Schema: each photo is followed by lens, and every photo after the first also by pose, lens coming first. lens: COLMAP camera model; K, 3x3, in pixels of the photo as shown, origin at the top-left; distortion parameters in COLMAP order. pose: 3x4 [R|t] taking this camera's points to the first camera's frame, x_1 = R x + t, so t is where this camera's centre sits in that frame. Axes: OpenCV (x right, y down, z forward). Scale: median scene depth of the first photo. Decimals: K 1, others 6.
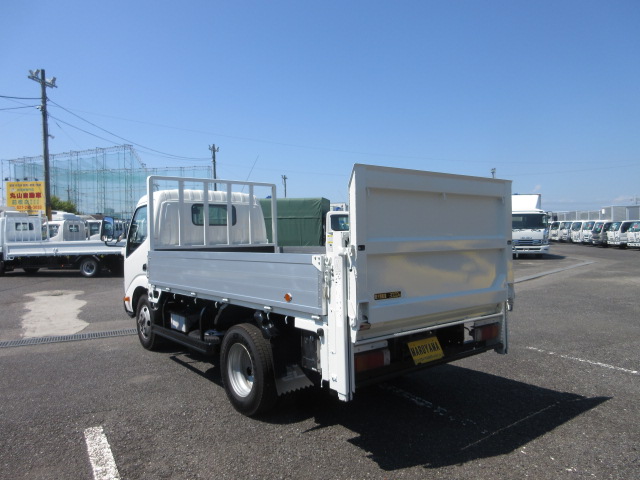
lens RADIAL K [[477.4, 0, 320.0], [0, 477.4, 240.0], [0, 0, 1]] dist [0.008426, 0.005151]
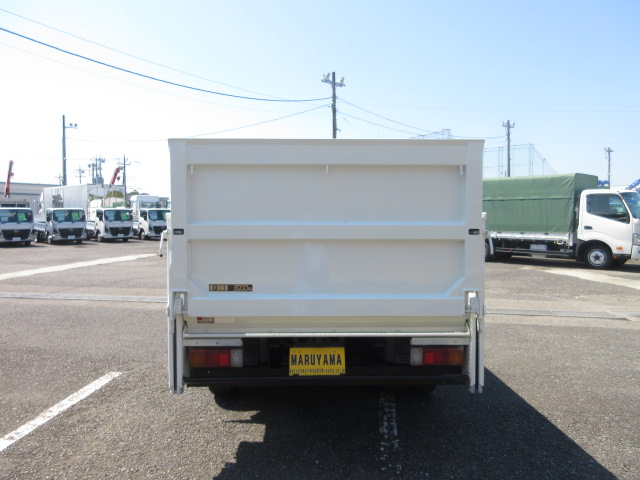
lens RADIAL K [[477.4, 0, 320.0], [0, 477.4, 240.0], [0, 0, 1]] dist [0.008426, 0.005151]
pose [[0.799287, 0.040330, -0.599594, 0.396695], [-0.017742, 0.998894, 0.043537, -0.005656], [0.600687, -0.024160, 0.799119, 0.204014]]
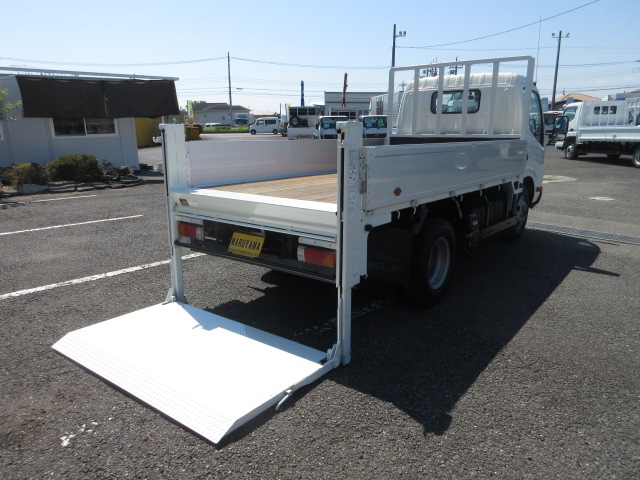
lens RADIAL K [[484.1, 0, 320.0], [0, 484.1, 240.0], [0, 0, 1]] dist [0.005351, 0.003994]
pose [[0.243462, 0.236008, -0.940758, 0.689628], [-0.008061, 0.970402, 0.241359, -0.016250], [0.969877, -0.051179, 0.238158, 0.513256]]
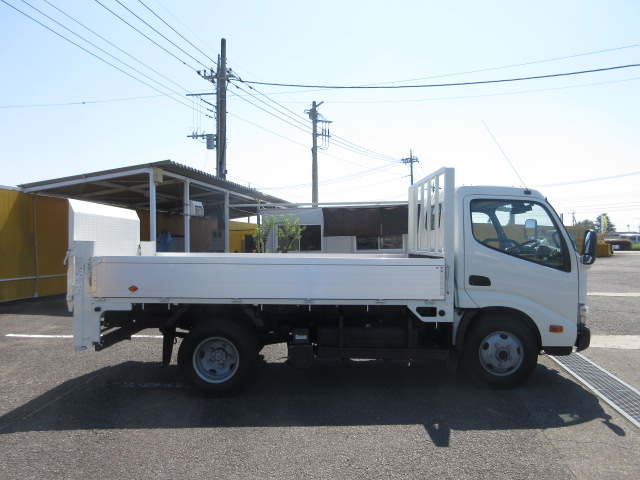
lens RADIAL K [[477.4, 0, 320.0], [0, 477.4, 240.0], [0, 0, 1]] dist [0.008426, 0.005151]
pose [[-0.598485, 0.010579, -0.801064, 0.612355], [0.000932, 0.999921, 0.012509, -0.023652], [0.801133, 0.006739, -0.598448, 1.385408]]
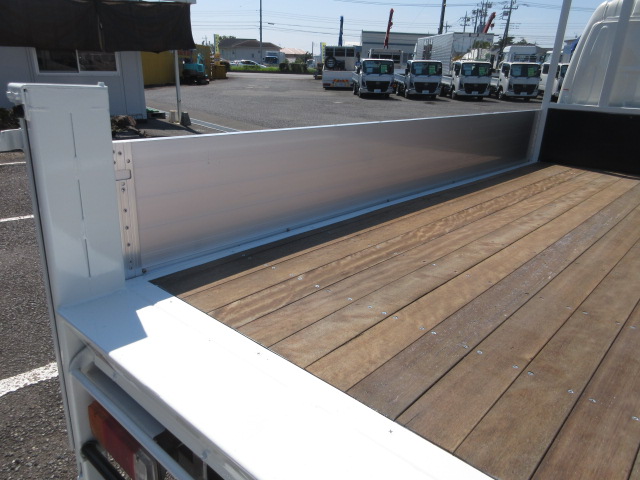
lens RADIAL K [[484.1, 0, 320.0], [0, 484.1, 240.0], [0, 0, 1]] dist [0.005351, 0.003994]
pose [[0.182655, 0.351304, -0.918271, 0.225172], [-0.048673, 0.936070, 0.348431, -0.022432], [0.981971, -0.018948, 0.188077, 0.544372]]
